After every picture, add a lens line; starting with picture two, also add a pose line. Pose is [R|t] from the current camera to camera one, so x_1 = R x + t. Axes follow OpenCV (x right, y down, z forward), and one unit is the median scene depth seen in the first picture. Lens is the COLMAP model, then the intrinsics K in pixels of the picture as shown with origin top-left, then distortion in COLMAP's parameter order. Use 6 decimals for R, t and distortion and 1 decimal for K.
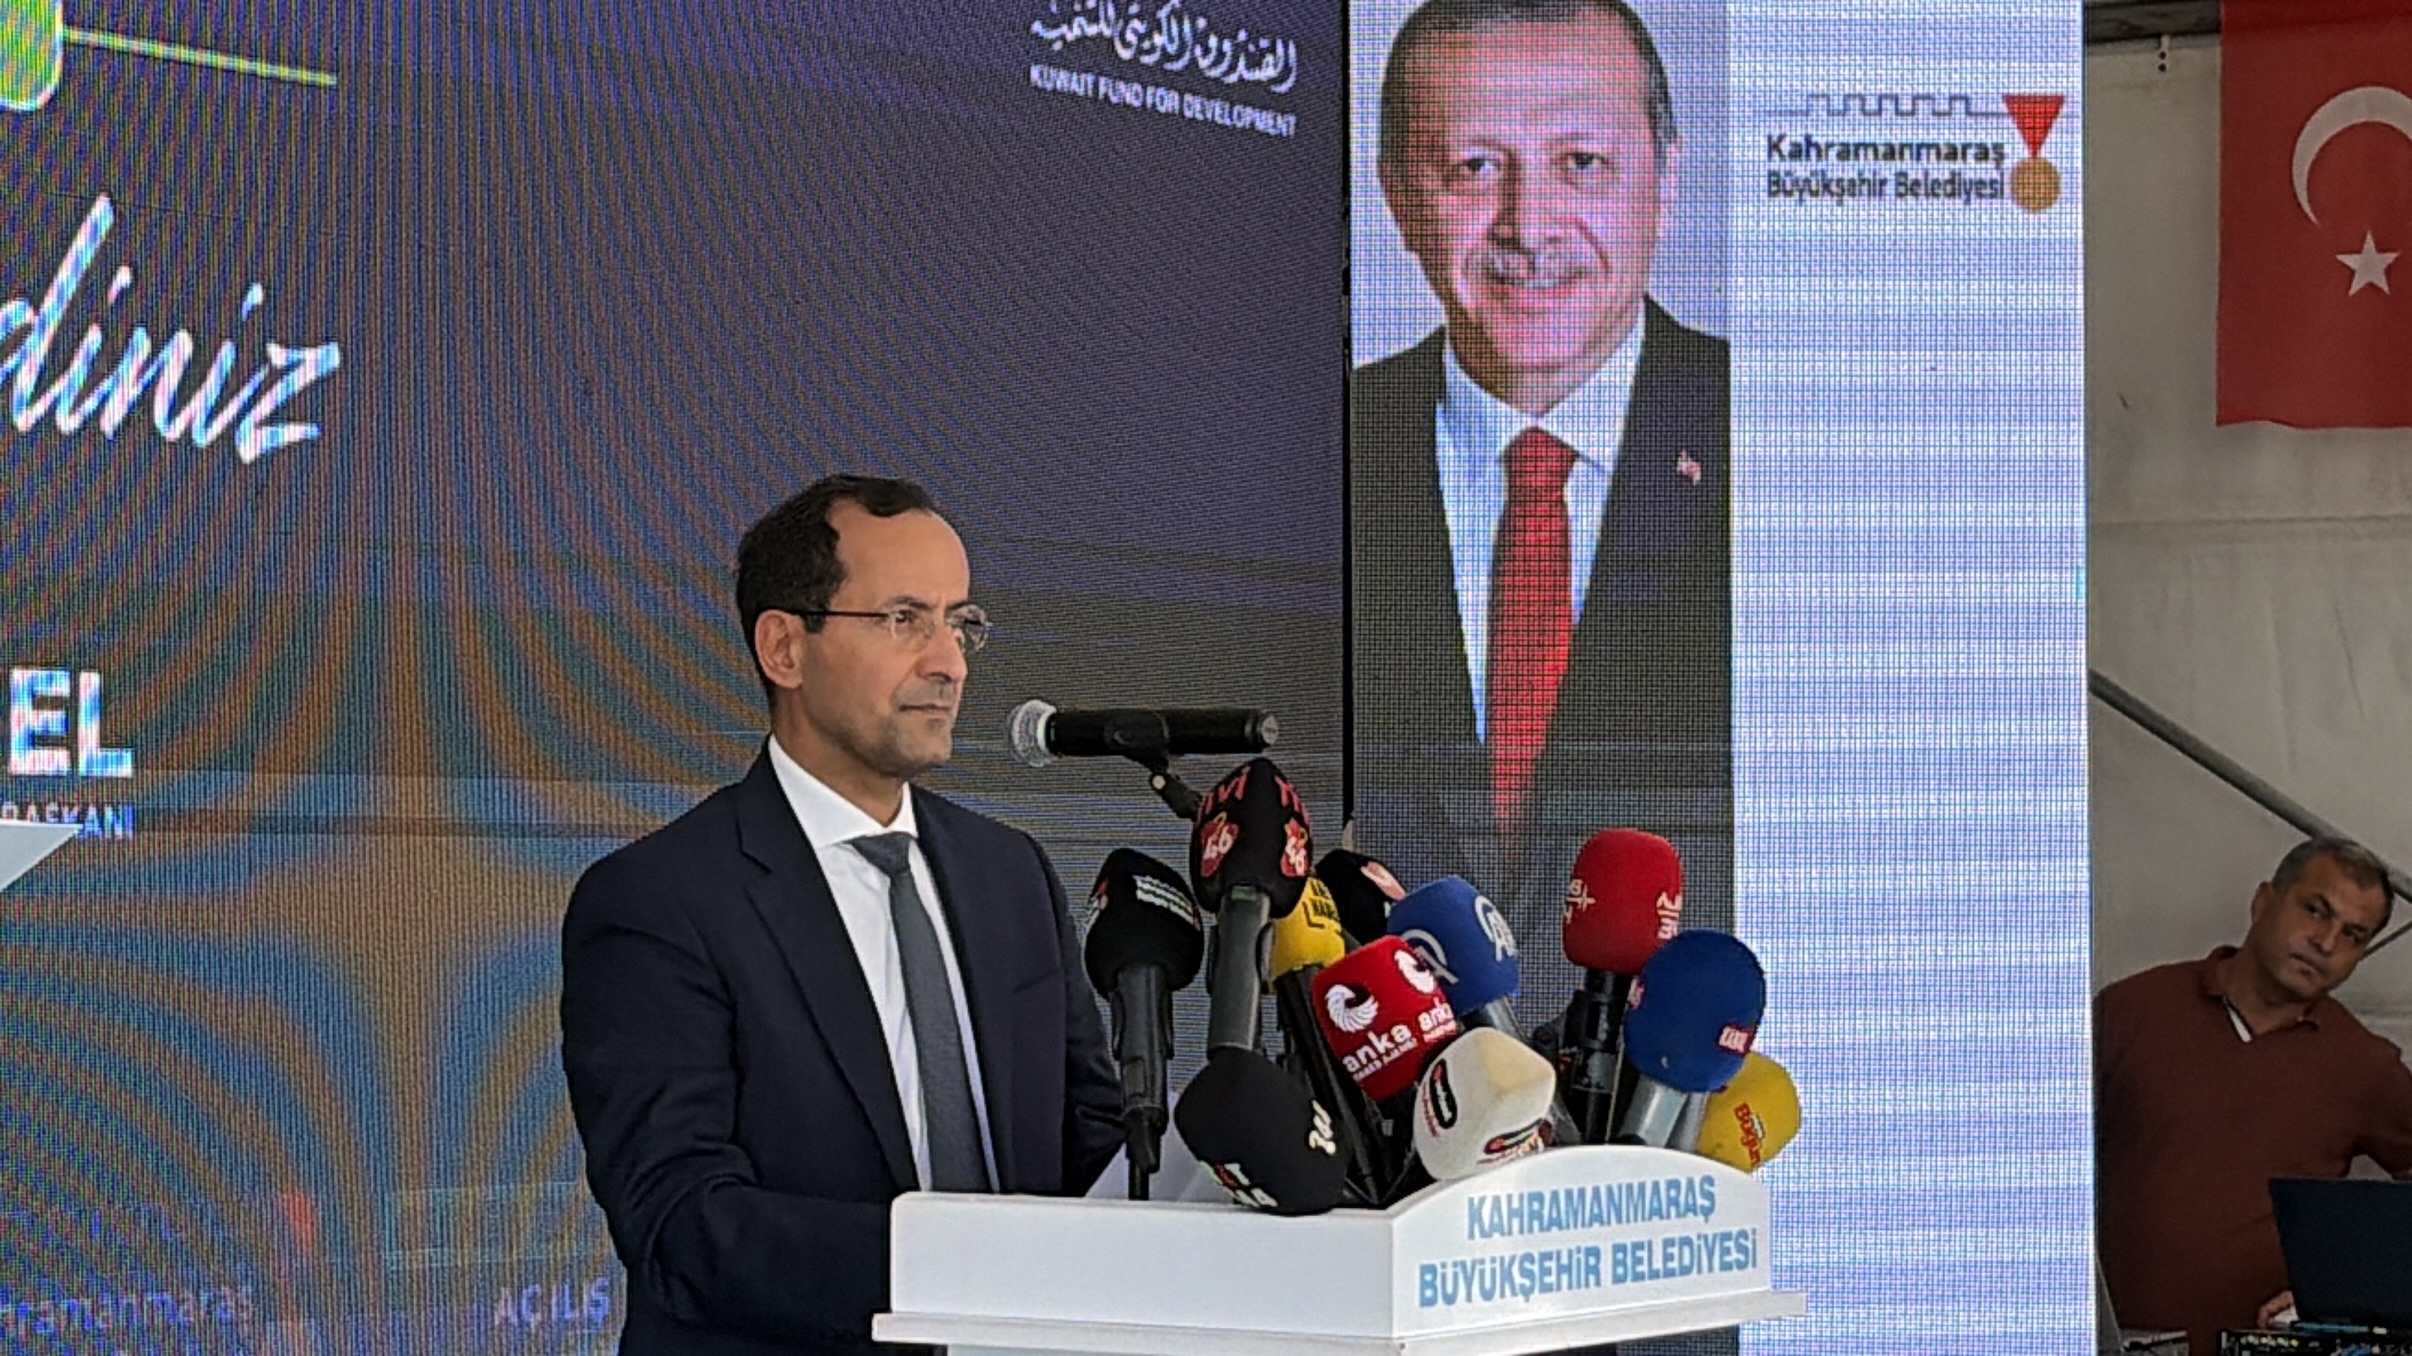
lens RADIAL K [[5854.4, 0, 1205.8], [0, 5854.4, 725.5], [0, 0, 1]] dist [0.256564, 0.000000]
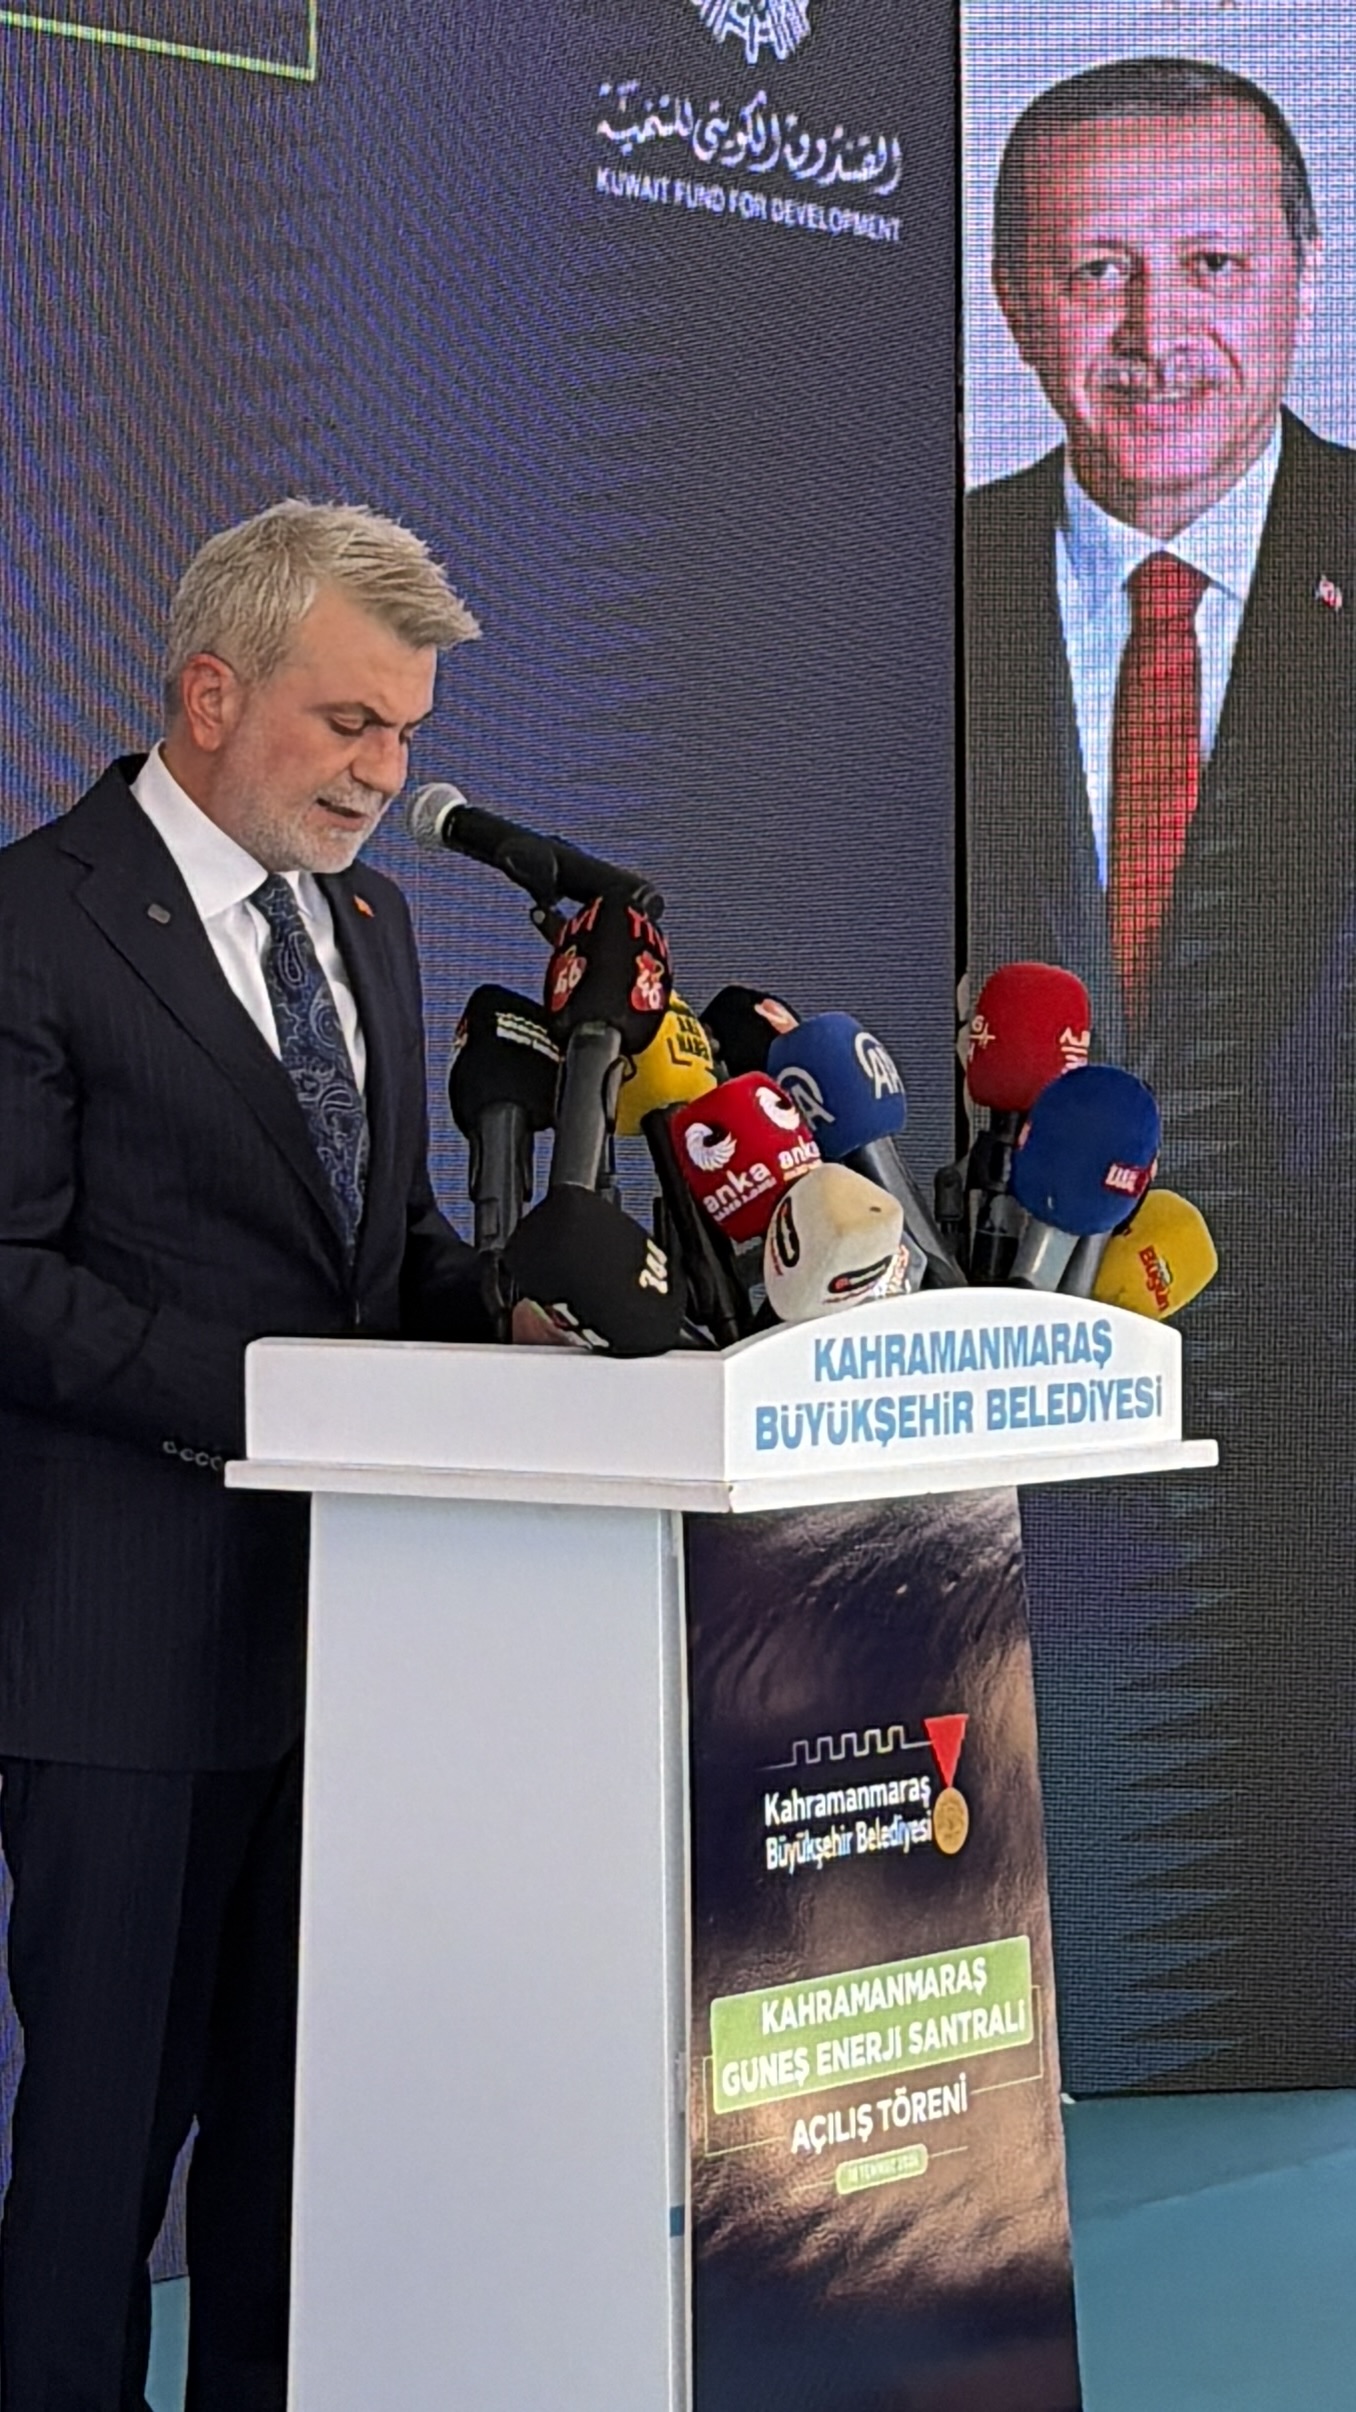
lens RADIAL K [[6377.0, 0, 674.4], [0, 6377.0, 1195.7], [0, 0, 1]] dist [0.265979, 0.000000]
pose [[0.996976, -0.003498, -0.077633, 0.072311], [0.007075, 0.998924, 0.045839, 0.005697], [0.077389, -0.046250, 0.995928, -0.036572]]
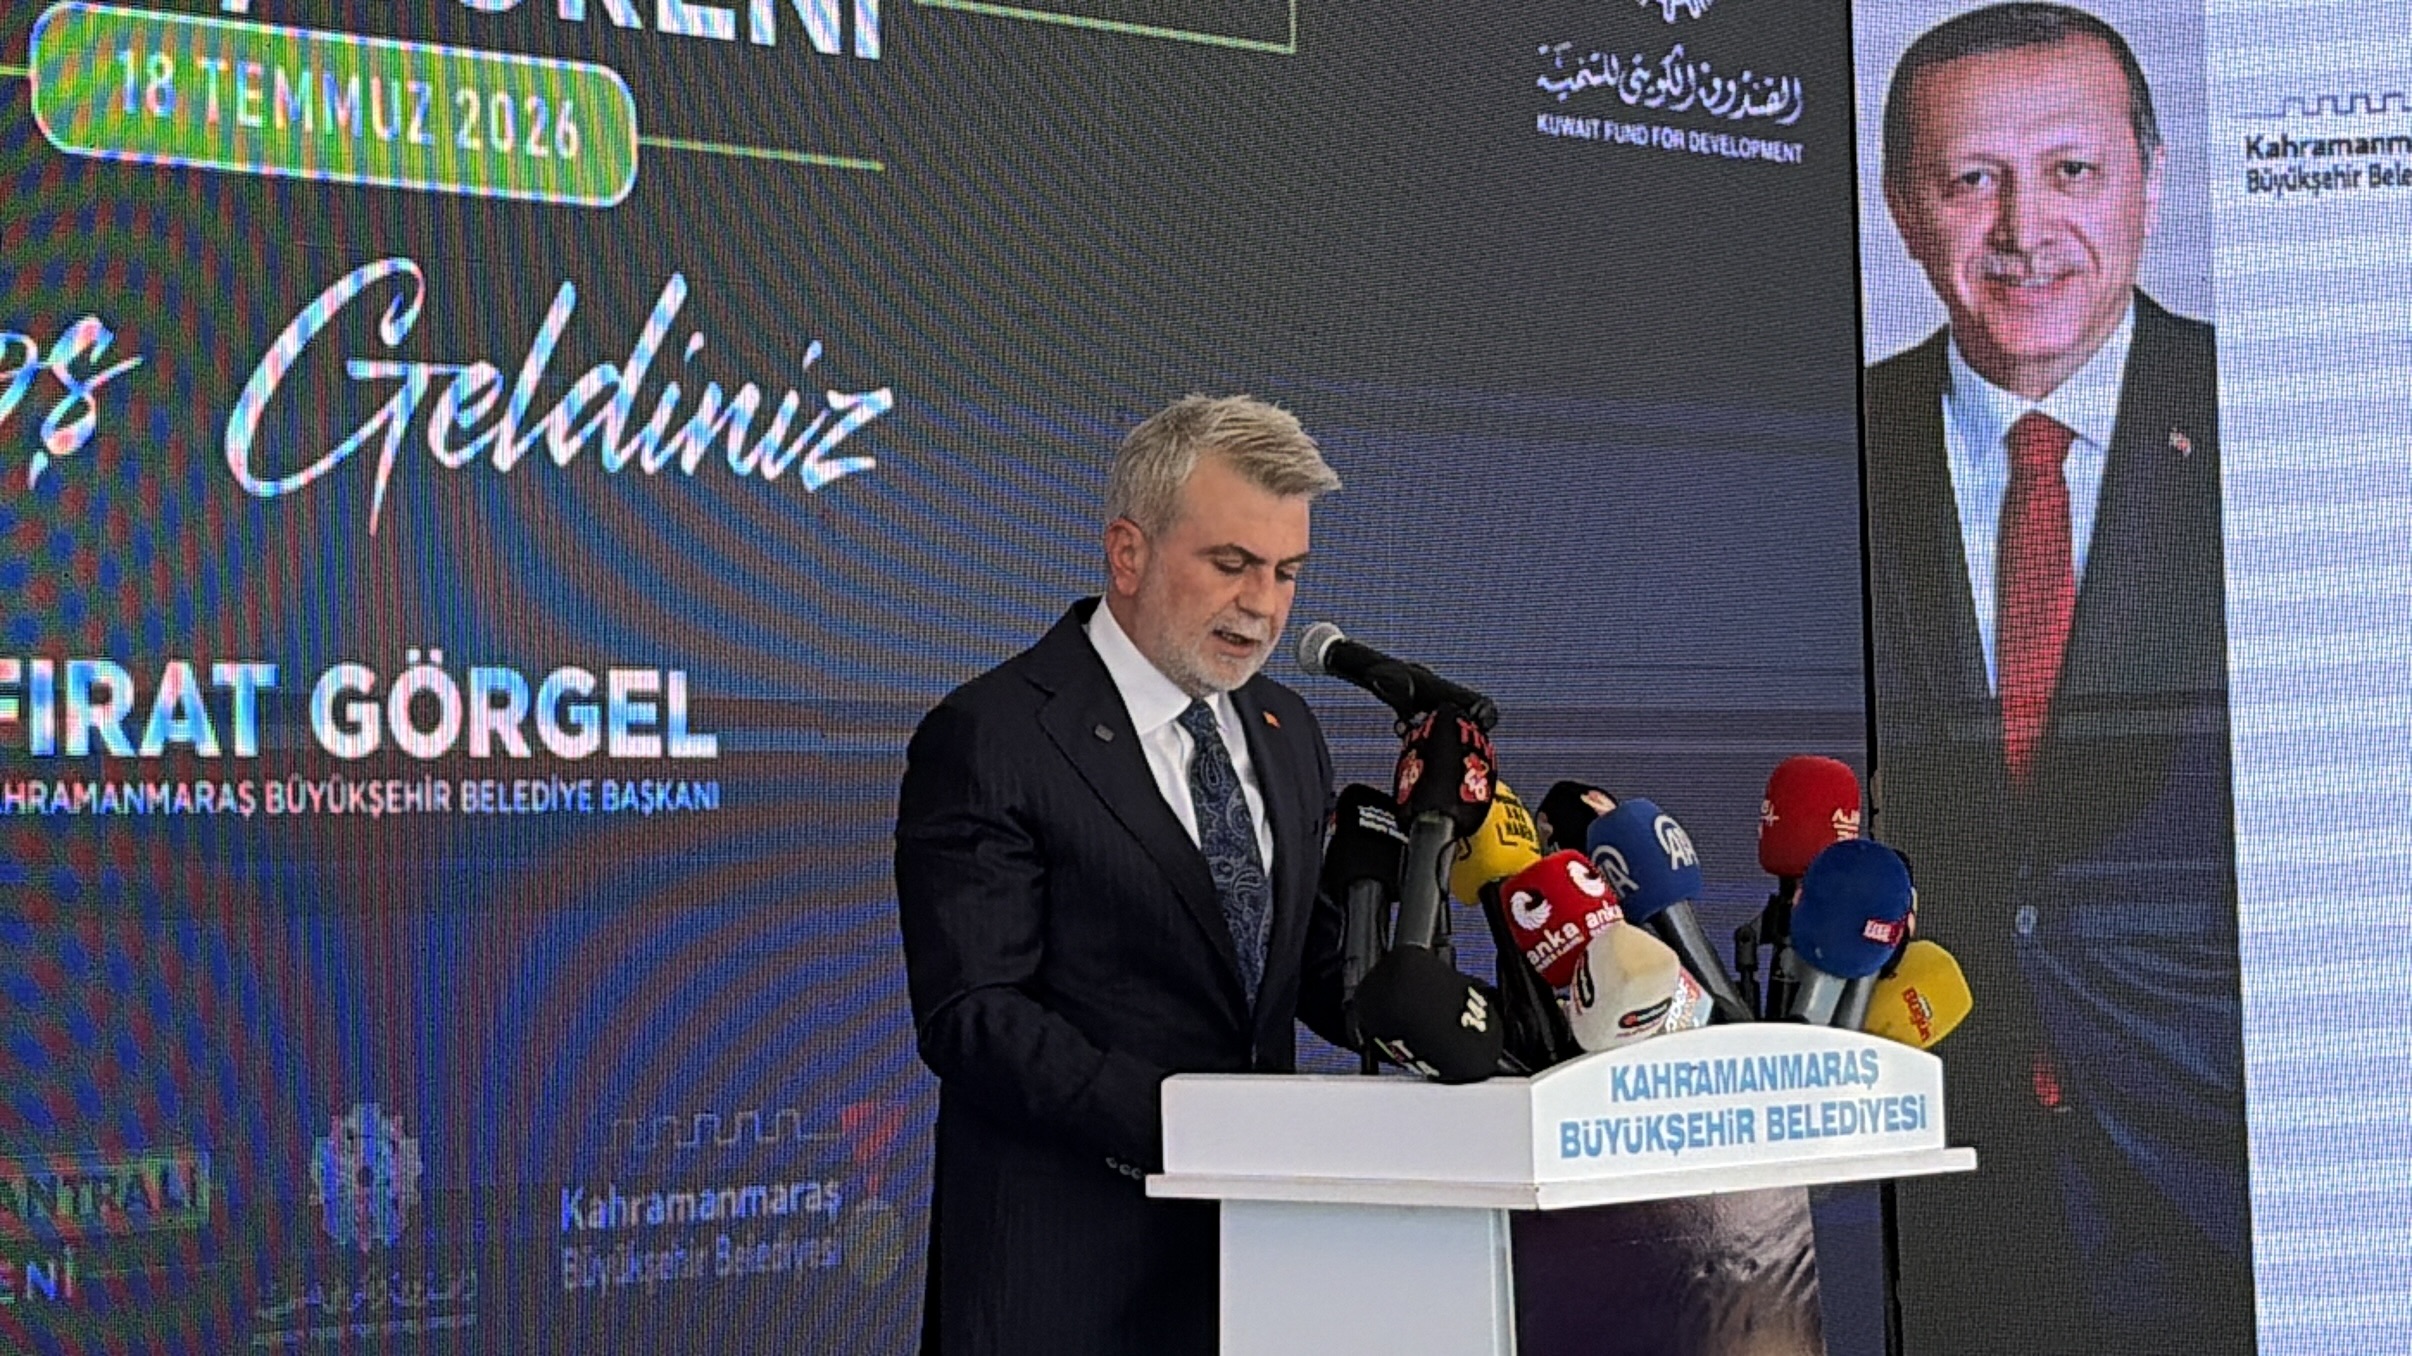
lens RADIAL K [[5519.5, 0, 1187.4], [0, 5519.5, 689.9], [0, 0, 1]] dist [0.225797, 0.000000]
pose [[0.980893, -0.033109, -0.191712, 0.124028], [0.031945, 0.999448, -0.009157, 0.008189], [0.191909, 0.002857, 0.981409, -0.080855]]
